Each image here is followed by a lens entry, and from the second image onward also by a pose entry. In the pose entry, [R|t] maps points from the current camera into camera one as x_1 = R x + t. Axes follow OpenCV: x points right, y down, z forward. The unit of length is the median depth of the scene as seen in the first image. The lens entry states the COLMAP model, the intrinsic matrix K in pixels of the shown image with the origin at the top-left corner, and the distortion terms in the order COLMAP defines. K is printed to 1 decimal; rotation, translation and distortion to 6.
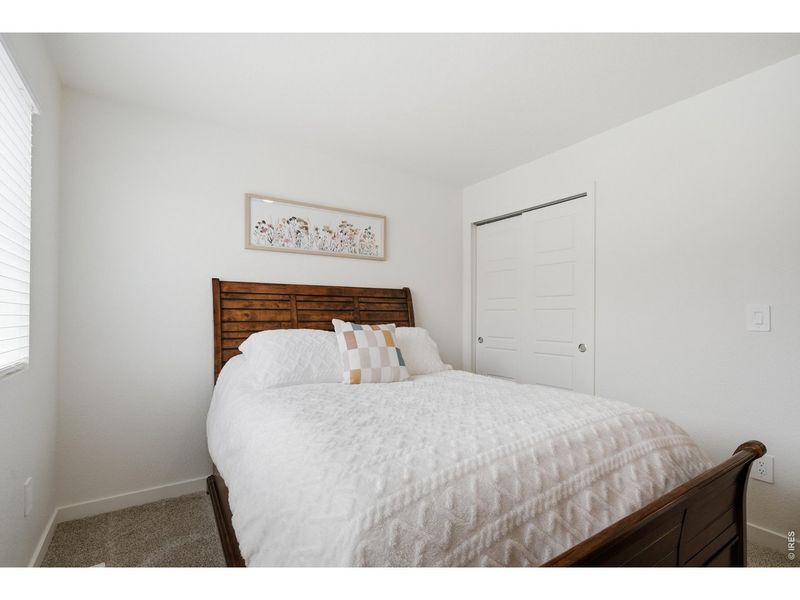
lens RADIAL K [[387.5, 0, 395.7], [0, 387.5, 307.8], [0, 0, 1]] dist [-0.004376, 0.005572]
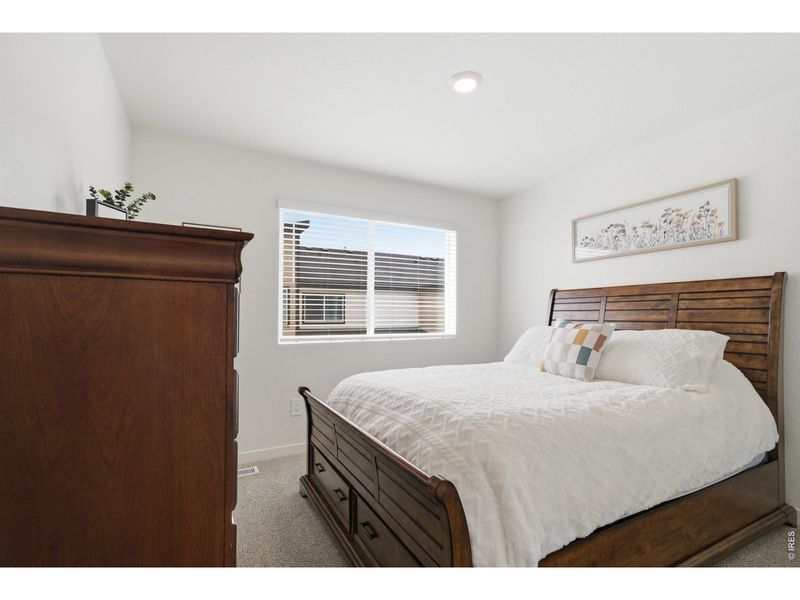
lens RADIAL K [[387.5, 0, 397.3], [0, 387.5, 303.9], [0, 0, 1]] dist [-0.004376, 0.005572]
pose [[-0.107723, -0.029672, -0.993738, 0.837199], [0.020740, 0.999270, -0.032085, 0.009925], [0.993965, -0.024067, -0.107029, 0.490396]]
